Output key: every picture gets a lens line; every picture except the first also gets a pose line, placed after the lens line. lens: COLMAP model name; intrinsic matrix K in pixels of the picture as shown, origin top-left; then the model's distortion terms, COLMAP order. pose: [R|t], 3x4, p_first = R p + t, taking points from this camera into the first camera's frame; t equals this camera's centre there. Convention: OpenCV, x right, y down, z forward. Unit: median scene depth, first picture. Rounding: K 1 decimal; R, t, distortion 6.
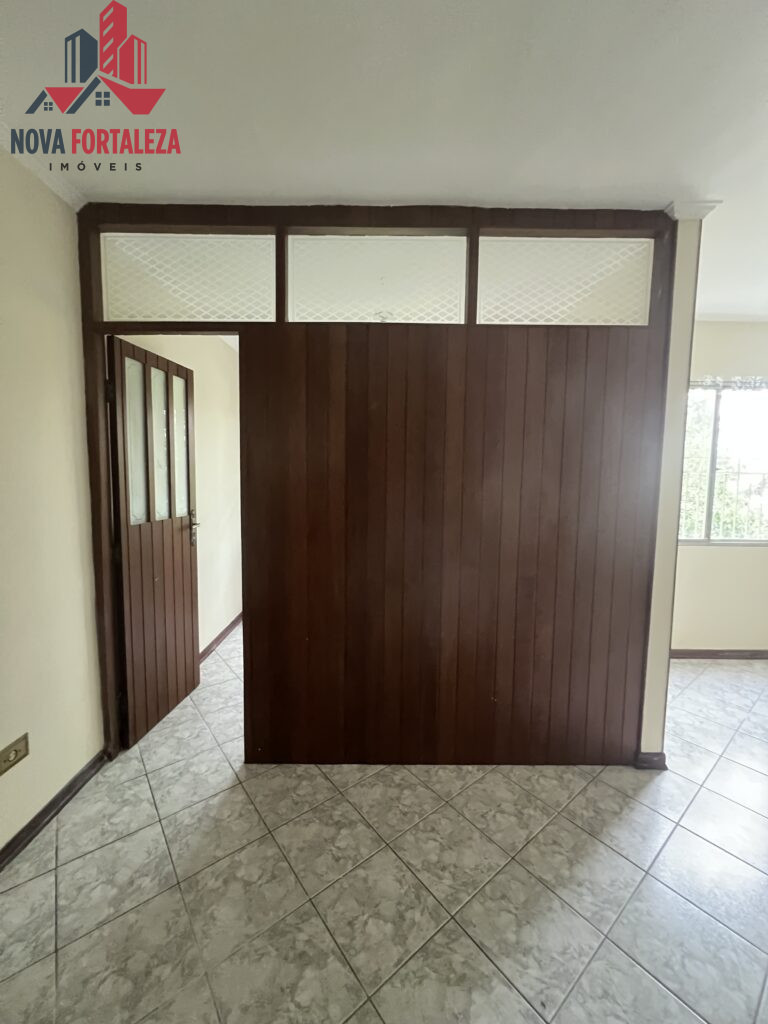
lens RADIAL K [[409.8, 0, 384.3], [0, 409.8, 508.9], [0, 0, 1]] dist [-0.002875, 0.000801]
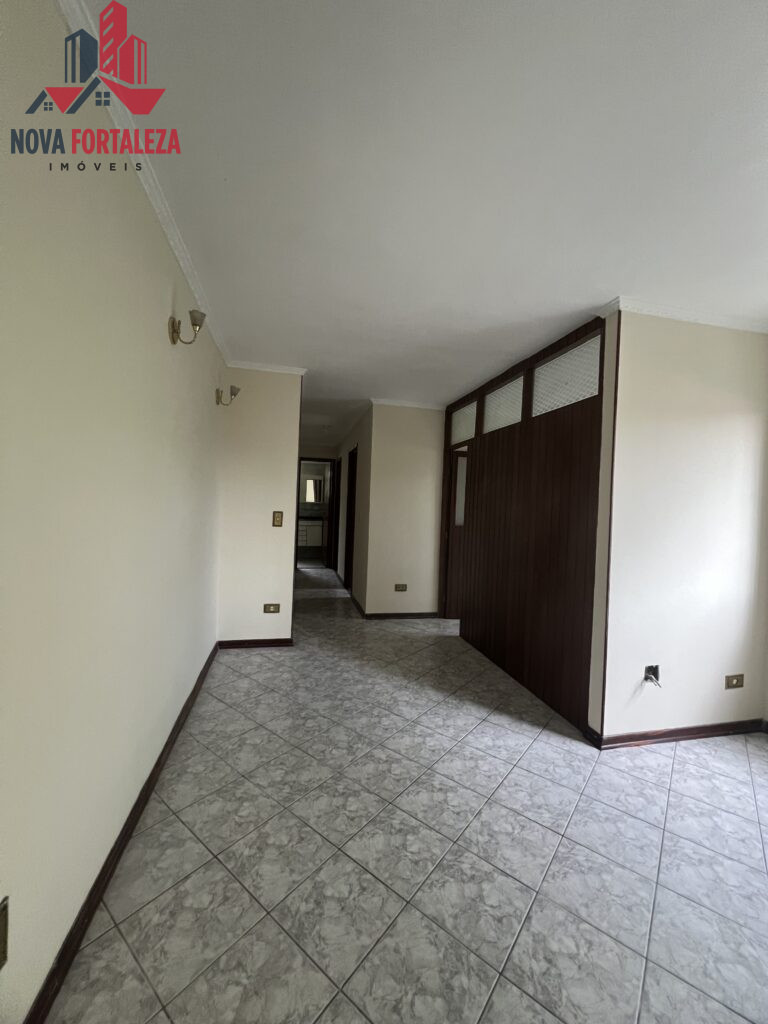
lens RADIAL K [[410.1, 0, 384.7], [0, 410.1, 510.3], [0, 0, 1]] dist [-0.002625, 0.000987]
pose [[0.227236, 0.014739, -0.973728, 1.745487], [-0.103504, 0.994587, -0.009099, 0.015619], [0.968324, 0.102852, 0.227532, 0.045687]]
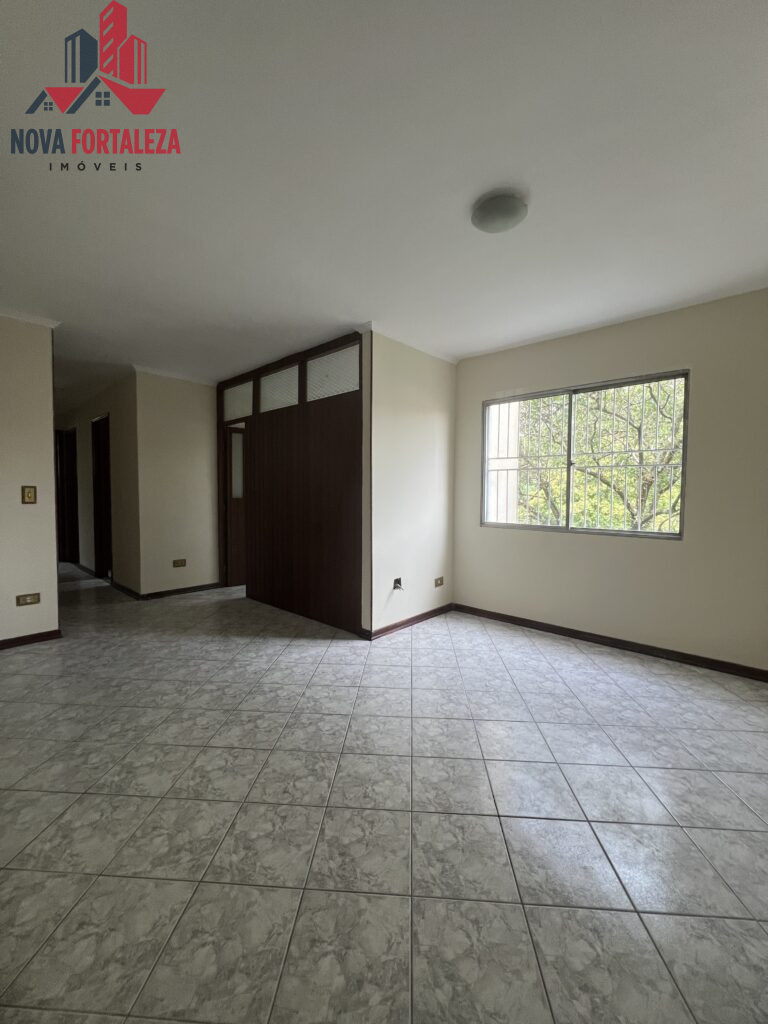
lens RADIAL K [[410.1, 0, 383.6], [0, 410.1, 512.6], [0, 0, 1]] dist [-0.002625, 0.000987]
pose [[0.736537, 0.029270, -0.675764, 1.924665], [-0.046785, 0.998875, -0.007728, 0.111306], [0.674778, 0.037308, 0.737077, -0.260101]]
